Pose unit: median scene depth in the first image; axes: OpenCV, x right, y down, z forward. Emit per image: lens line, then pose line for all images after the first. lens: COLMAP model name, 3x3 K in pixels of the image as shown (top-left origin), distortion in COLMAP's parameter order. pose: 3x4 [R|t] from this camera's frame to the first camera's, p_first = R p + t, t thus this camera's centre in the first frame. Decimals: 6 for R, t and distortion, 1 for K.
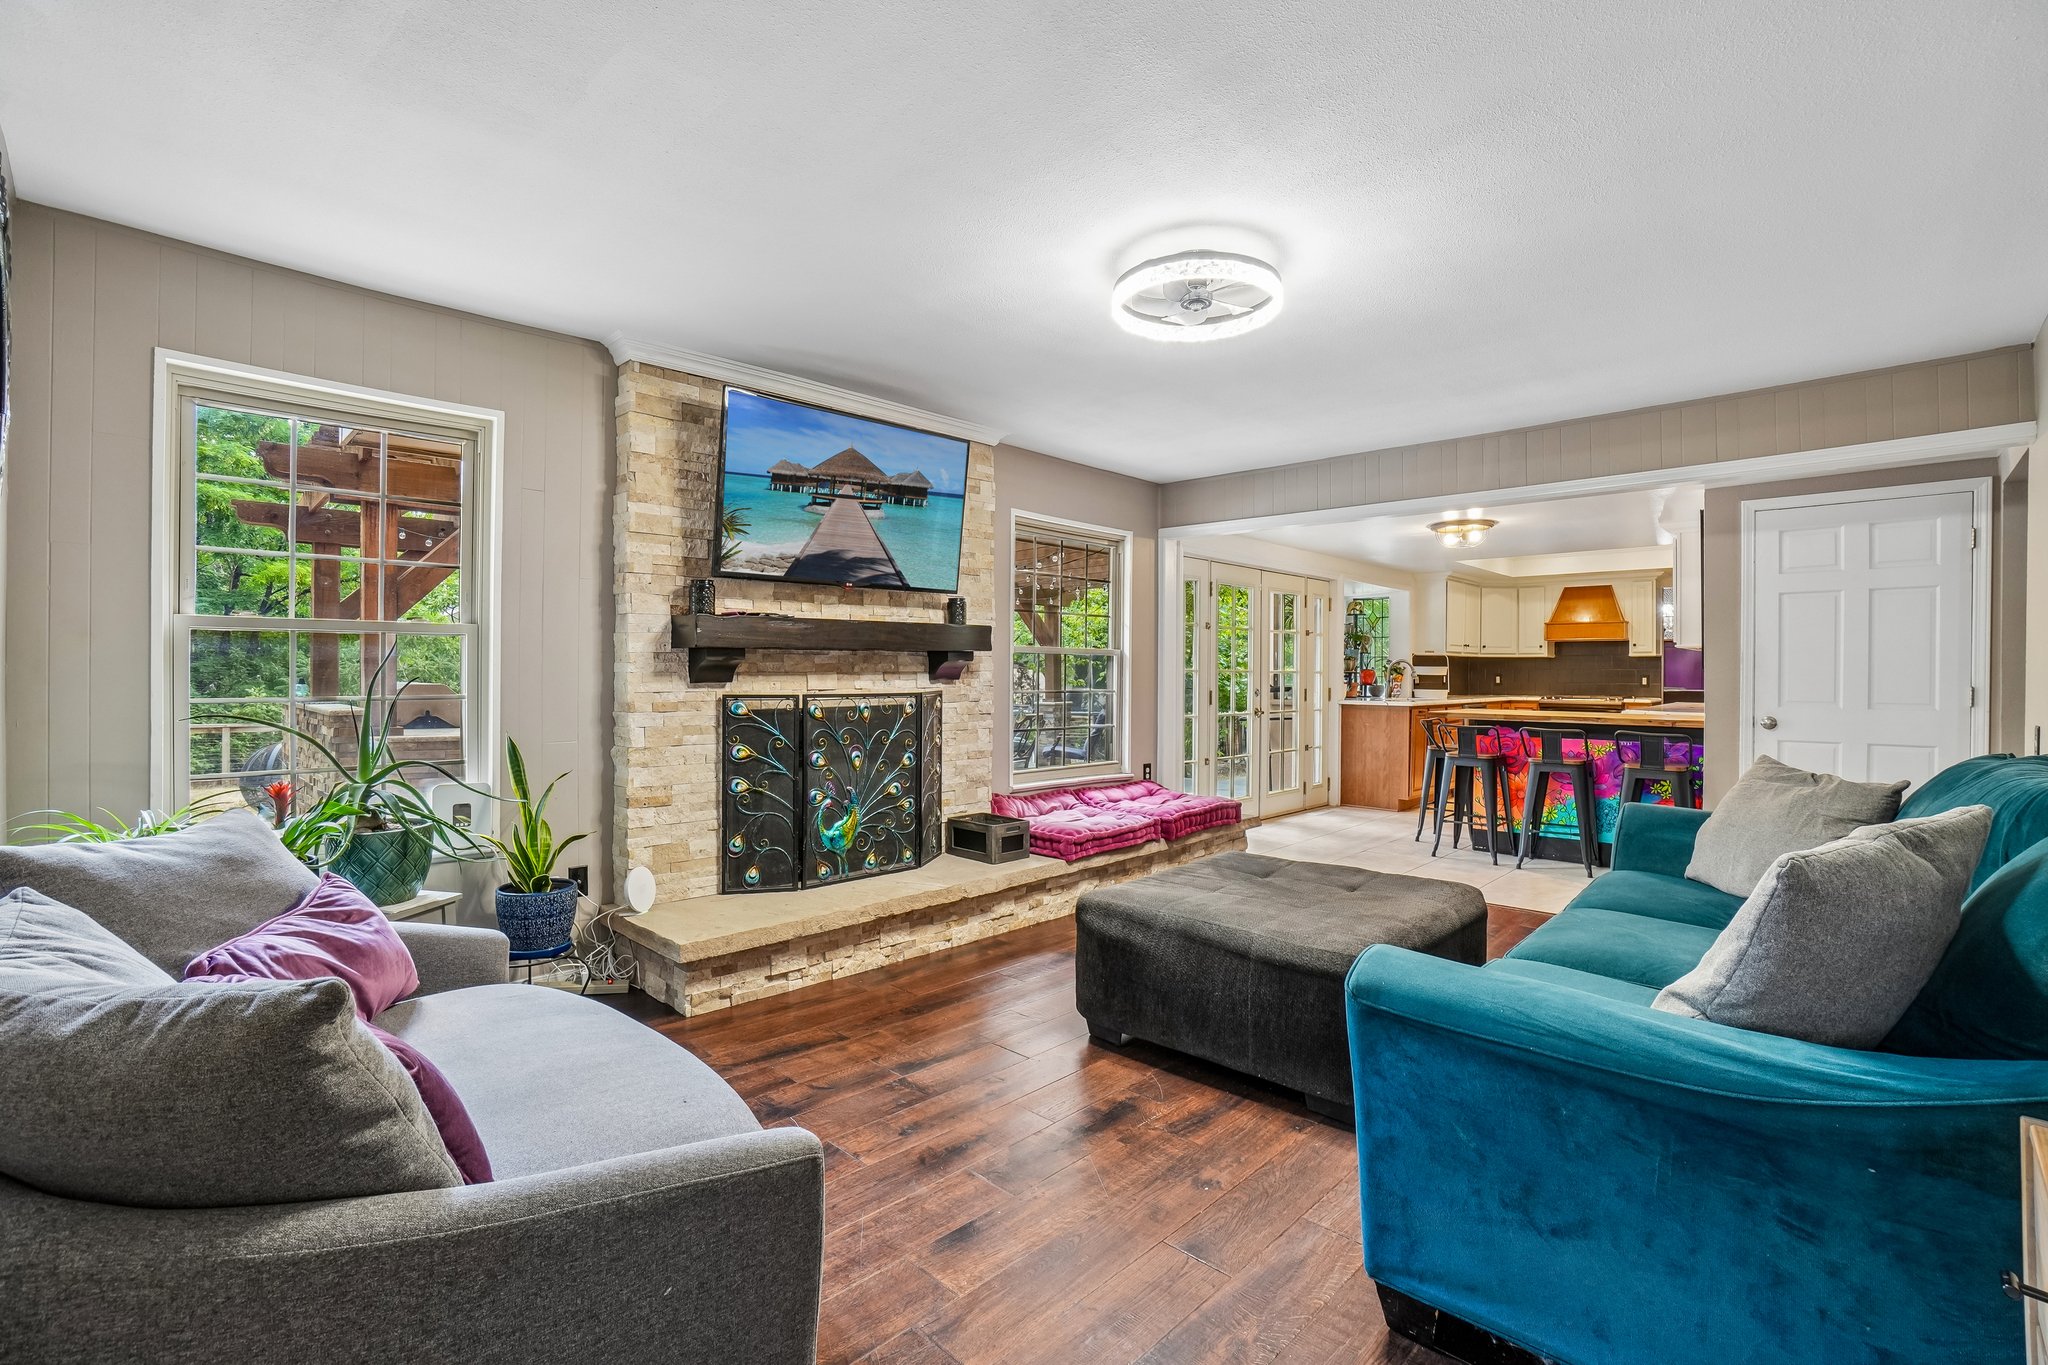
lens RADIAL K [[917.5, 0, 1057.8], [0, 917.5, 673.7], [0, 0, 1]] dist [-0.019379, 0.008071]
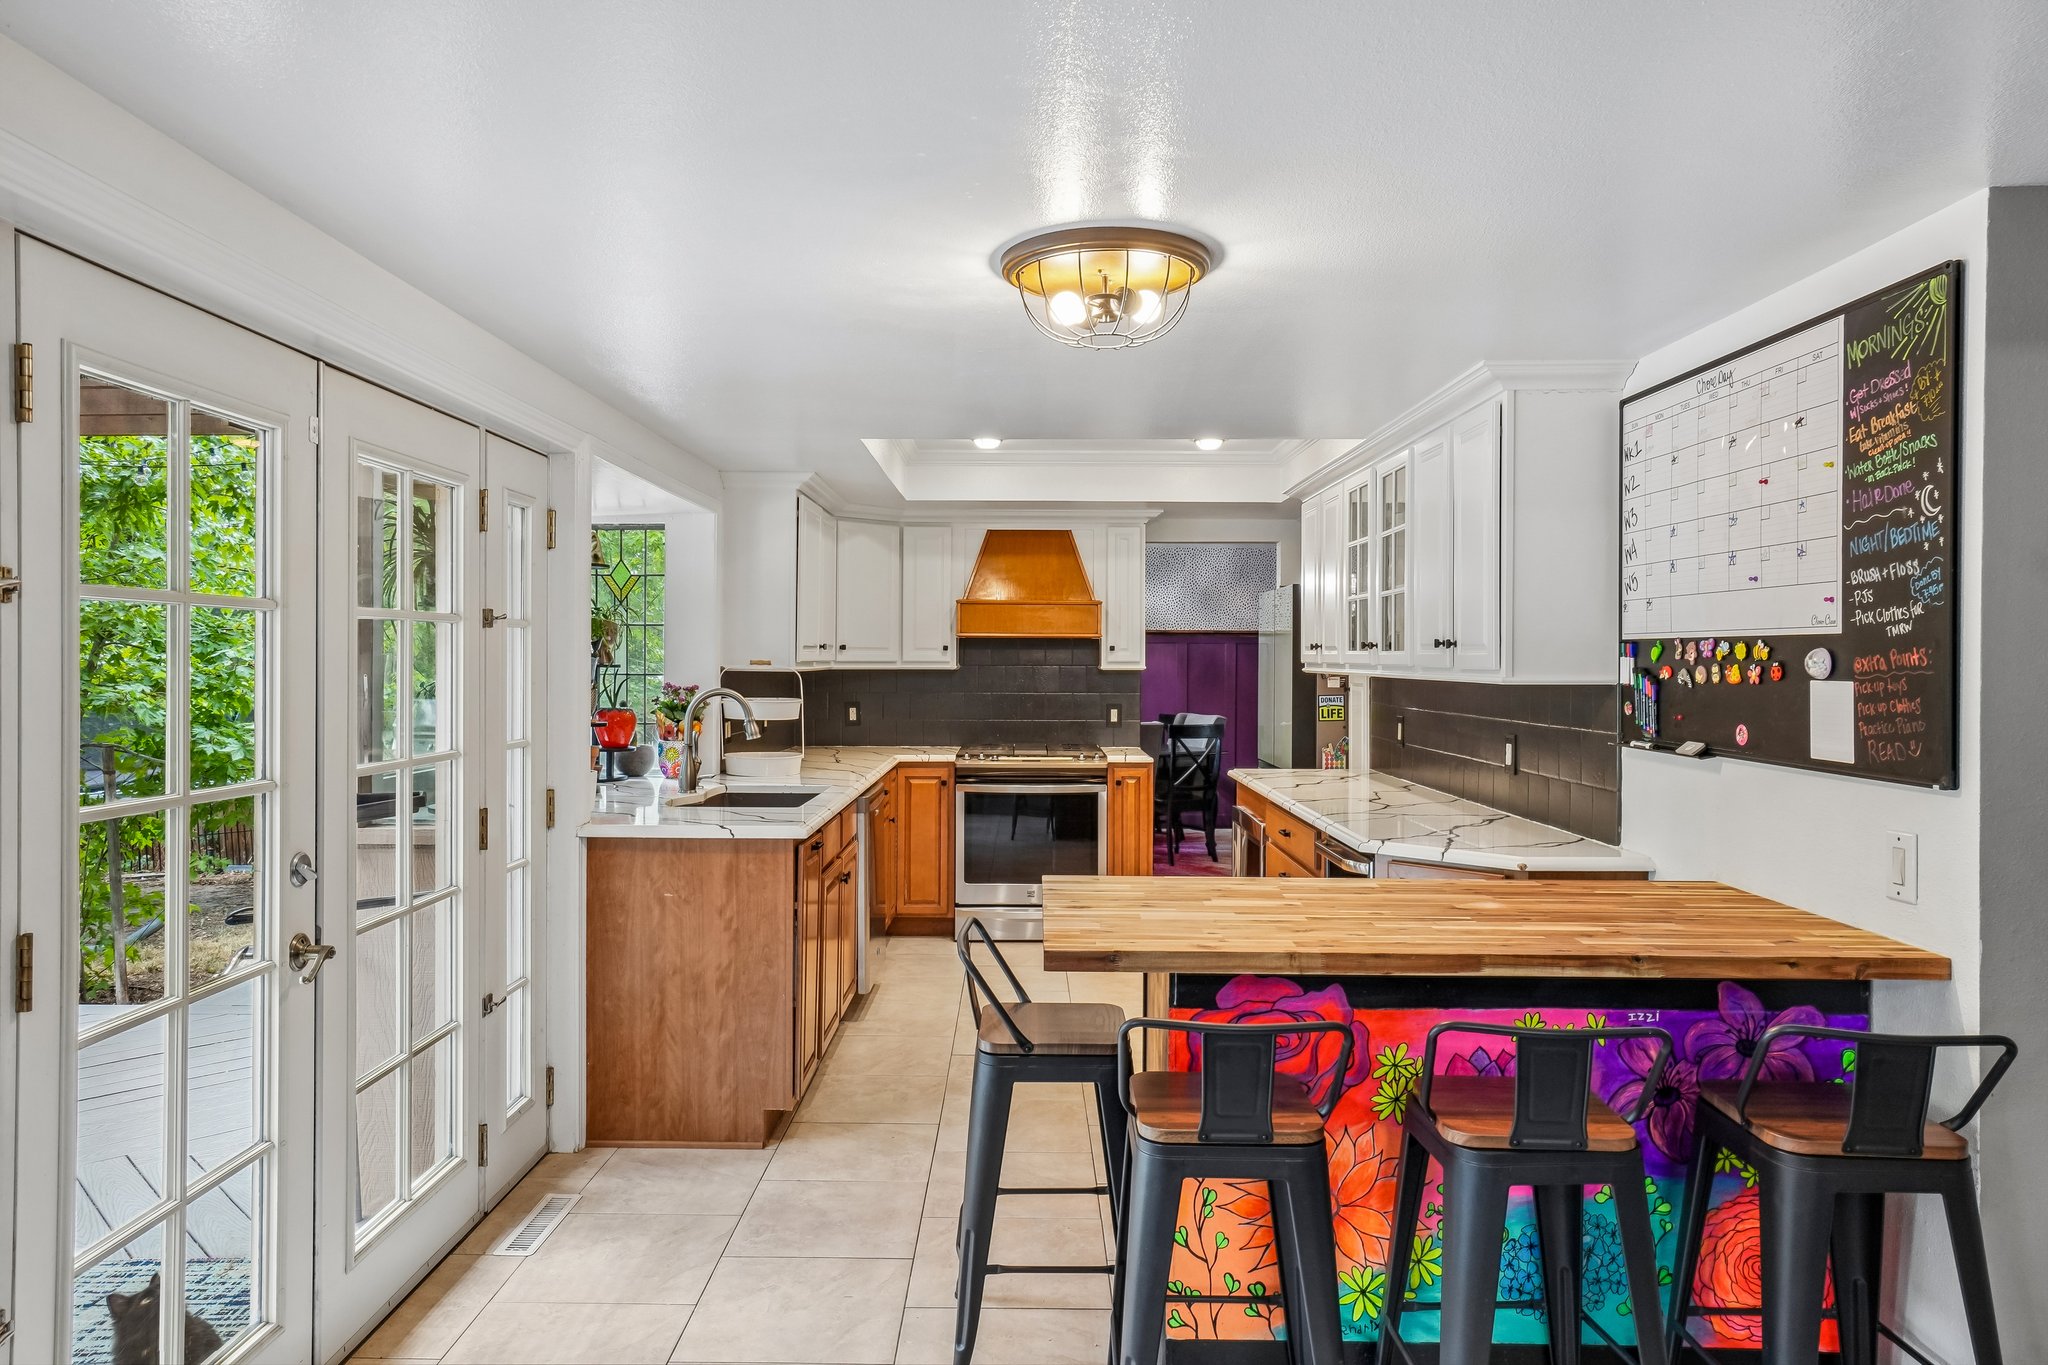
lens RADIAL K [[1291.7, 0, 1014.9], [0, 1291.7, 674.7], [0, 0, 1]] dist [-0.010028, -0.000897]
pose [[0.749008, -0.010290, 0.662481, 0.104129], [0.000093, 0.999881, 0.015426, -0.027518], [-0.662561, -0.011493, 0.748920, 0.483008]]
